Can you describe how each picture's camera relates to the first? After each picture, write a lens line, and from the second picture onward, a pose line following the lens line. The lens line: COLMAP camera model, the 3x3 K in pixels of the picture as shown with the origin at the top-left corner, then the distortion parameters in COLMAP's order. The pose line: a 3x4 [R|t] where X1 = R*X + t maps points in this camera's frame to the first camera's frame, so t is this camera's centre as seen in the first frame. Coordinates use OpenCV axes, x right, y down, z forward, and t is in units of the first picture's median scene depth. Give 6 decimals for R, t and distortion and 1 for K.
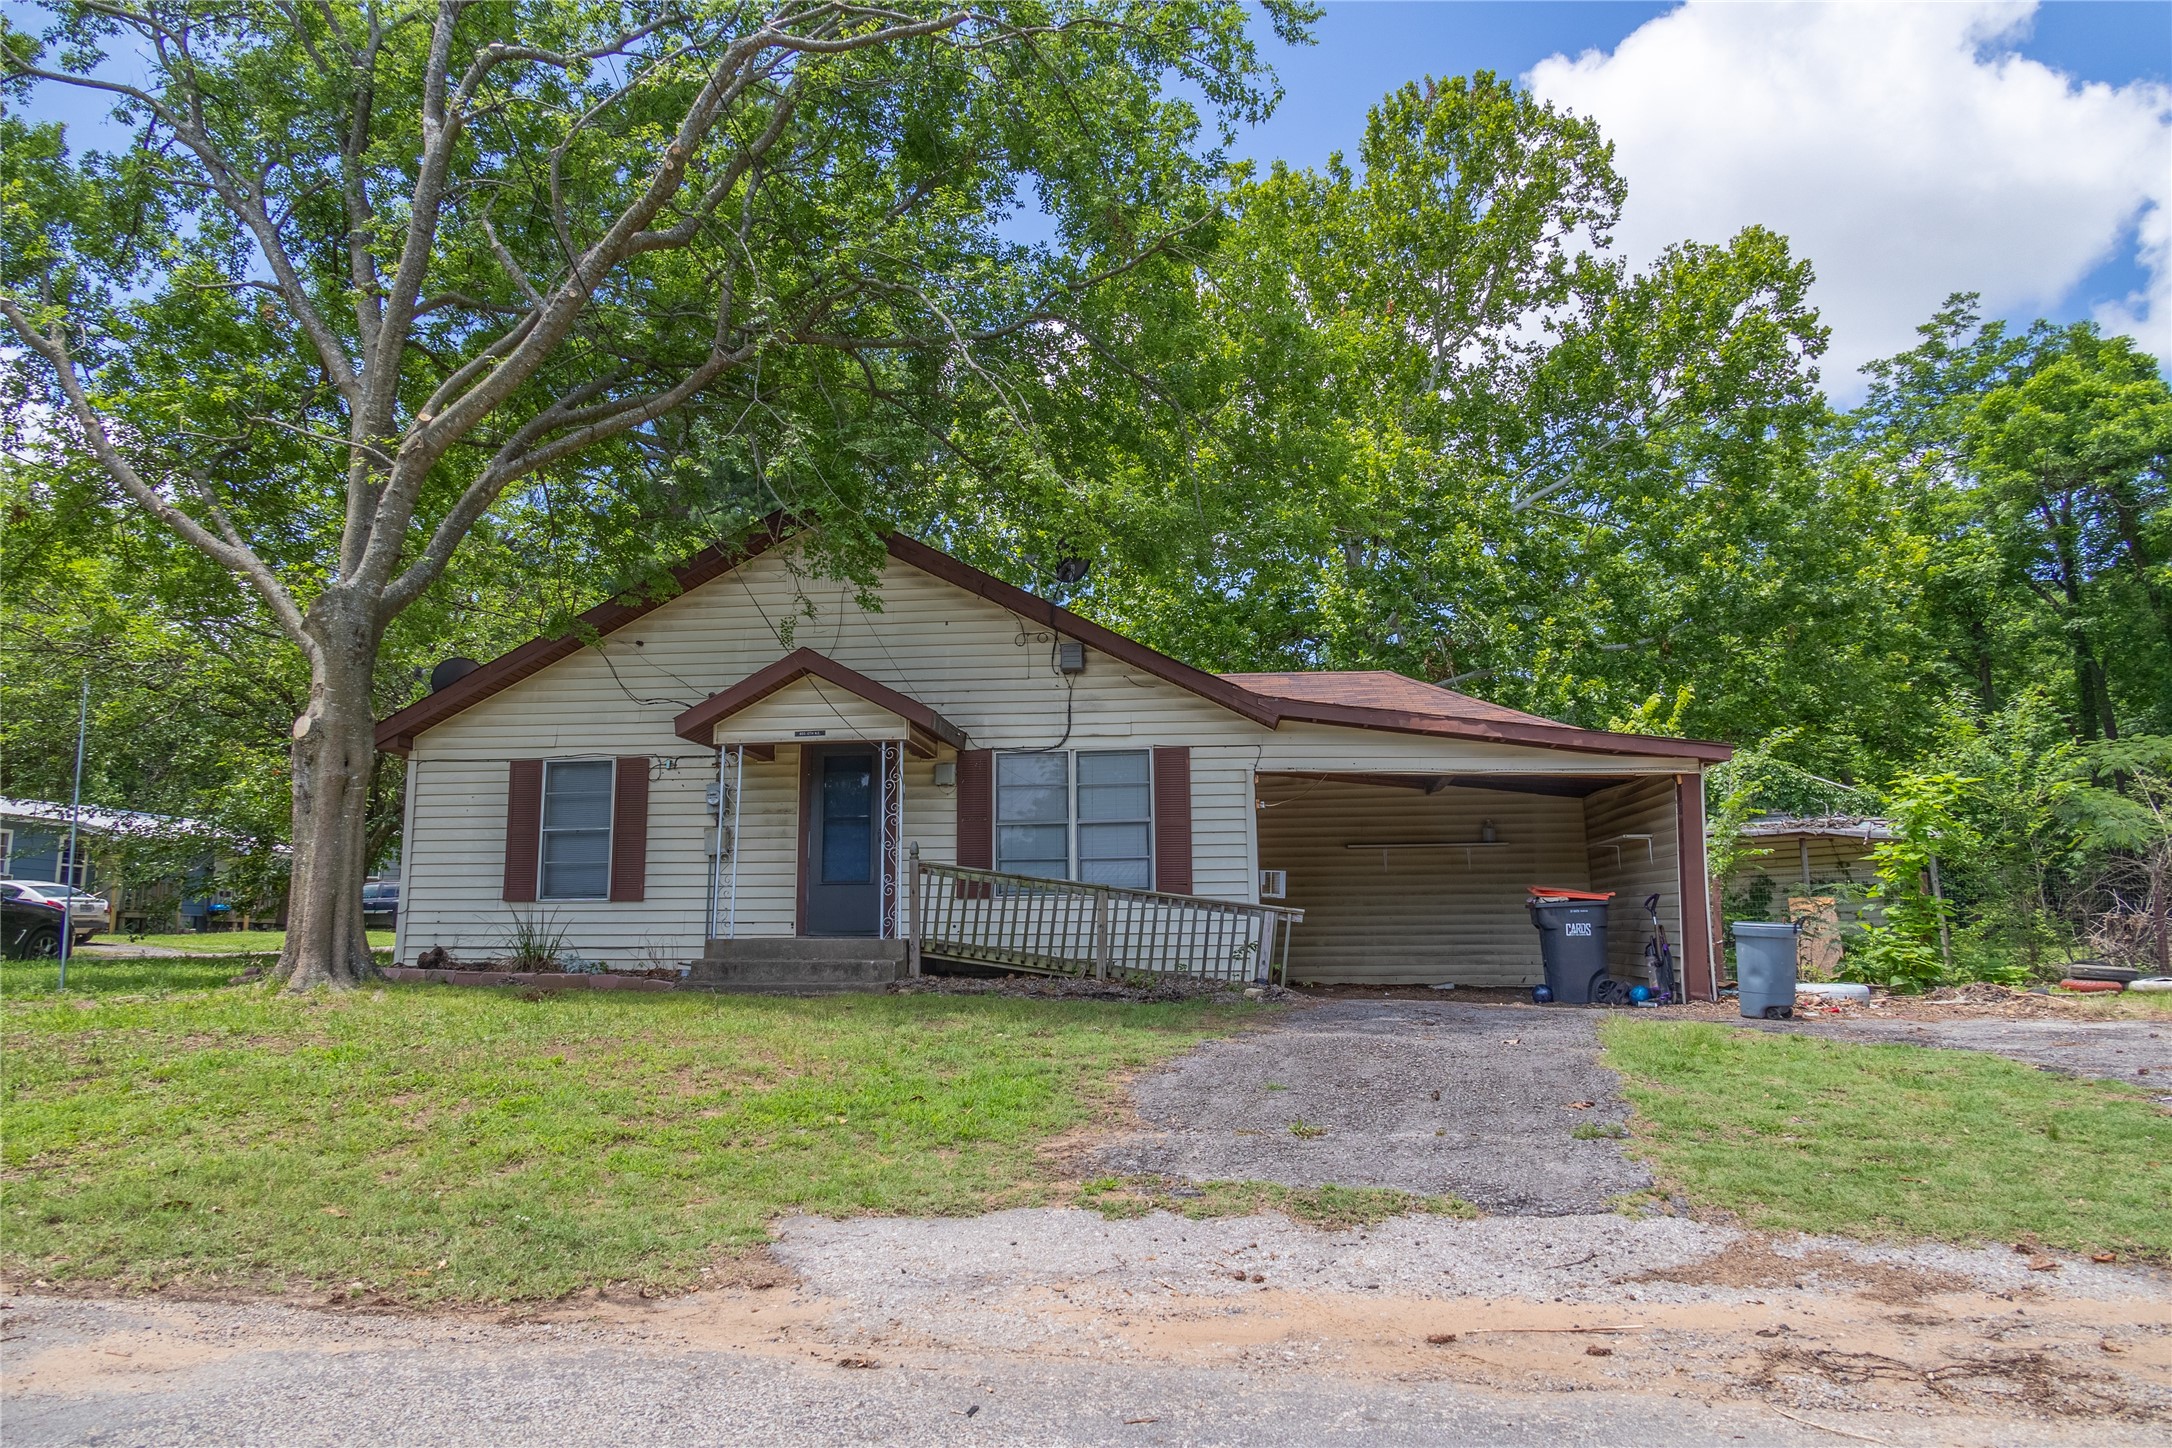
lens RADIAL K [[1485.8, 0, 1086.0], [0, 1485.8, 724.0], [0, 0, 1]] dist [0.000423, 0.004192]
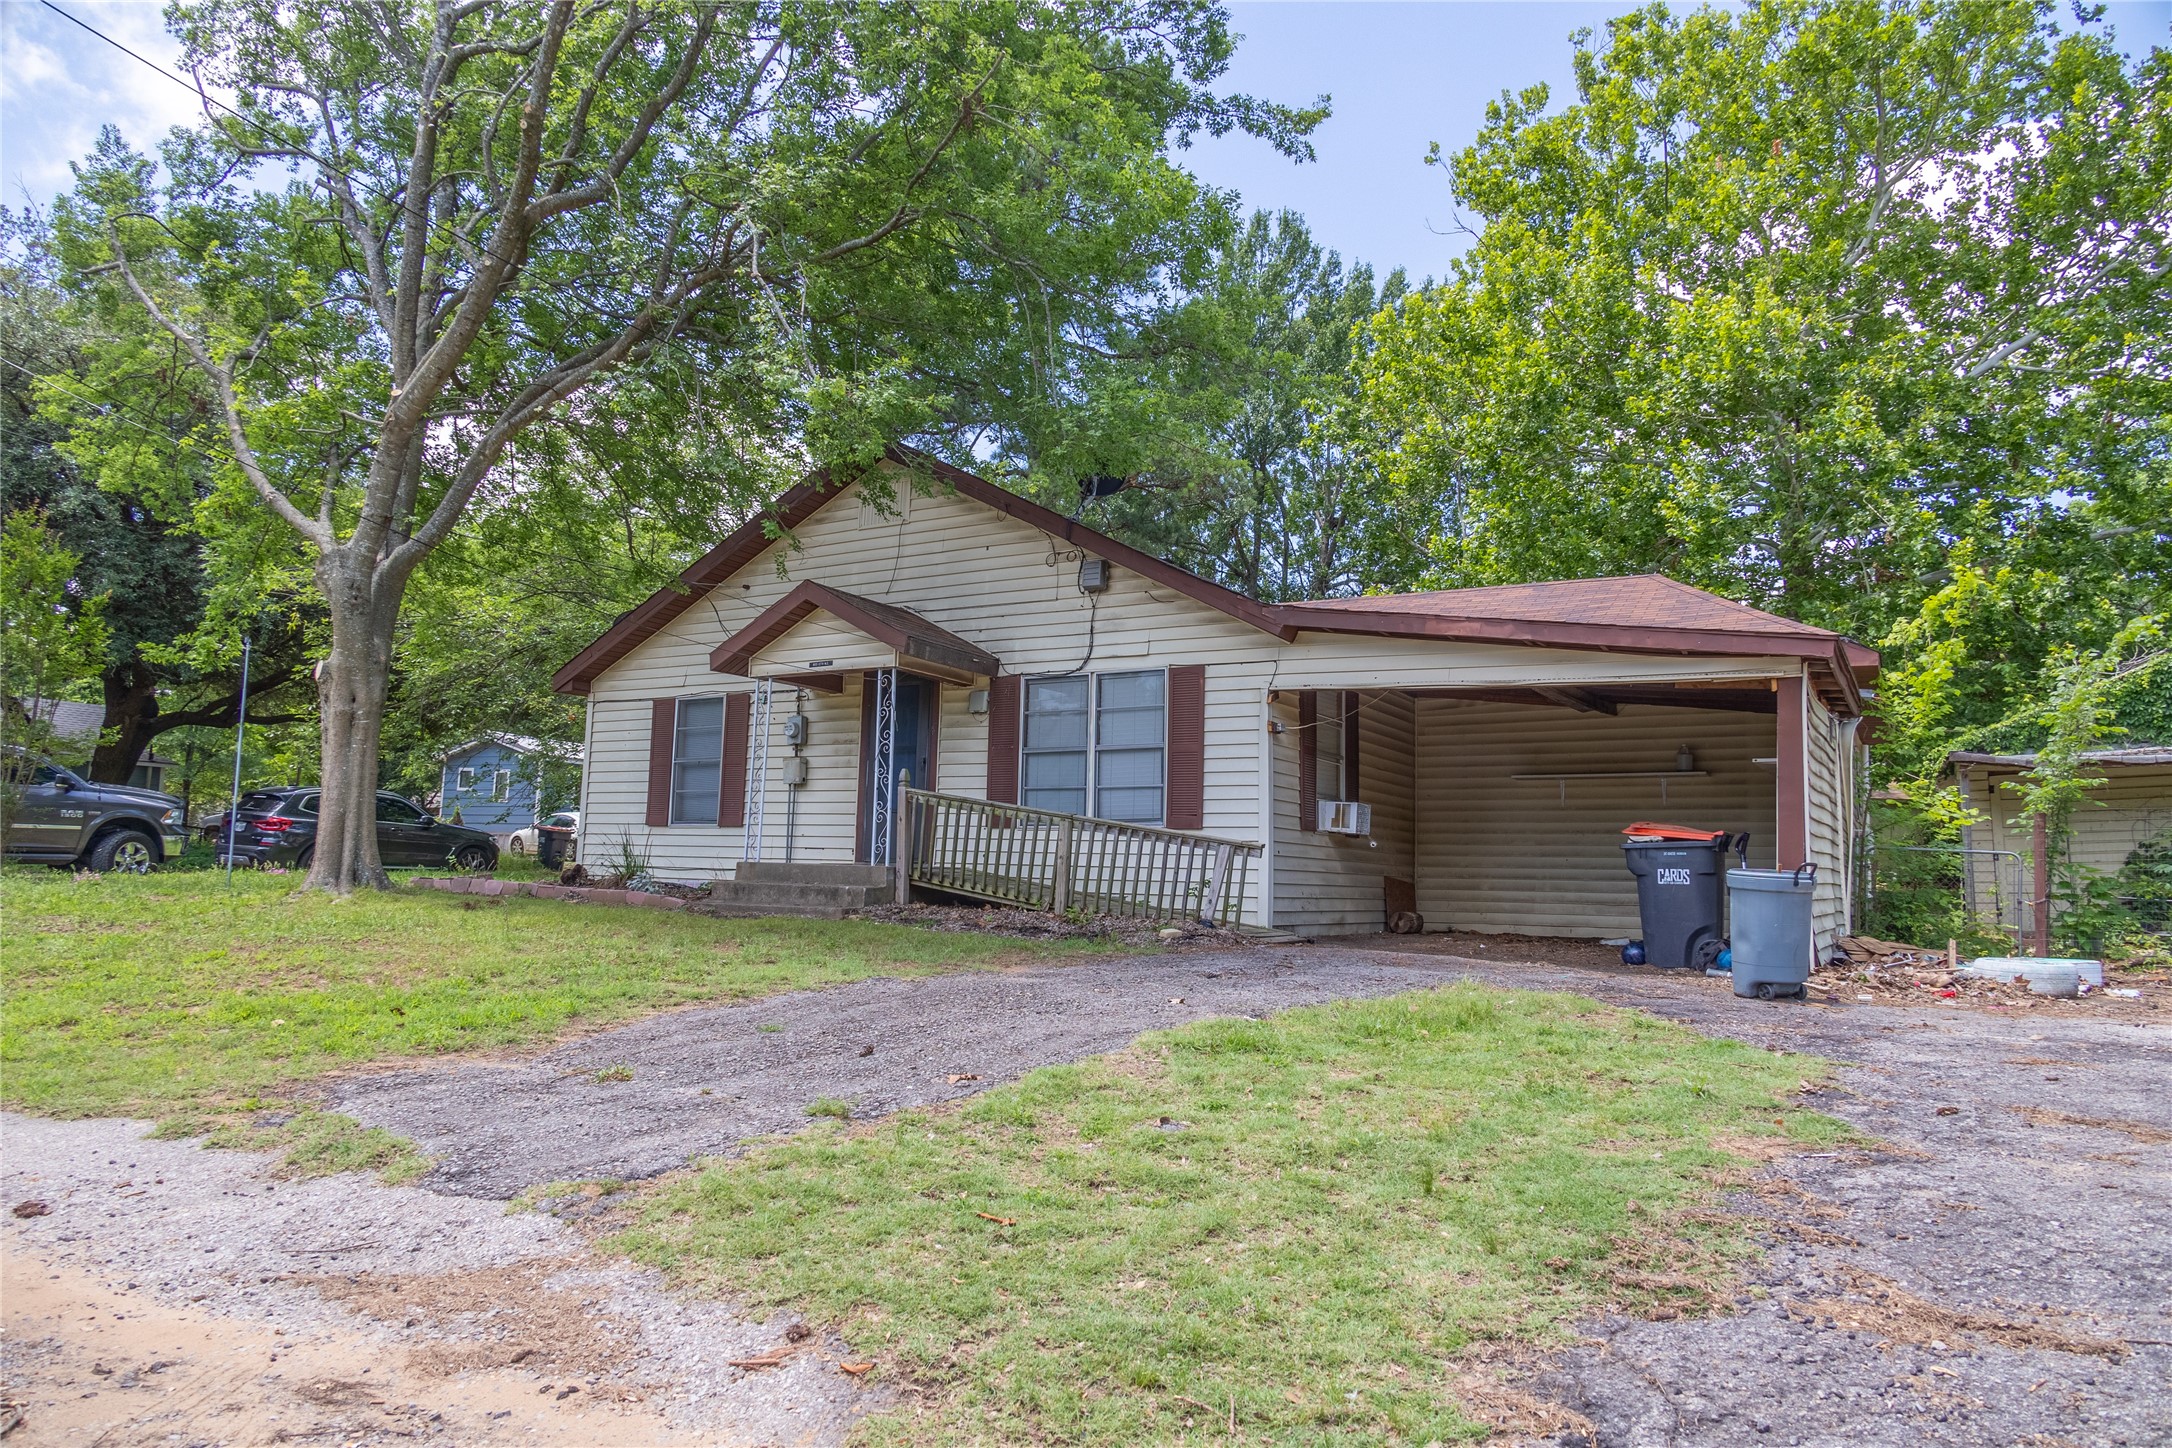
lens RADIAL K [[1416.4, 0, 1070.1], [0, 1416.4, 728.6], [0, 0, 1]] dist [-0.004888, -0.000298]
pose [[0.908645, -0.015813, -0.417269, 0.351796], [0.032324, 0.998948, 0.032532, 0.022969], [0.416316, -0.043048, 0.908201, 0.172937]]
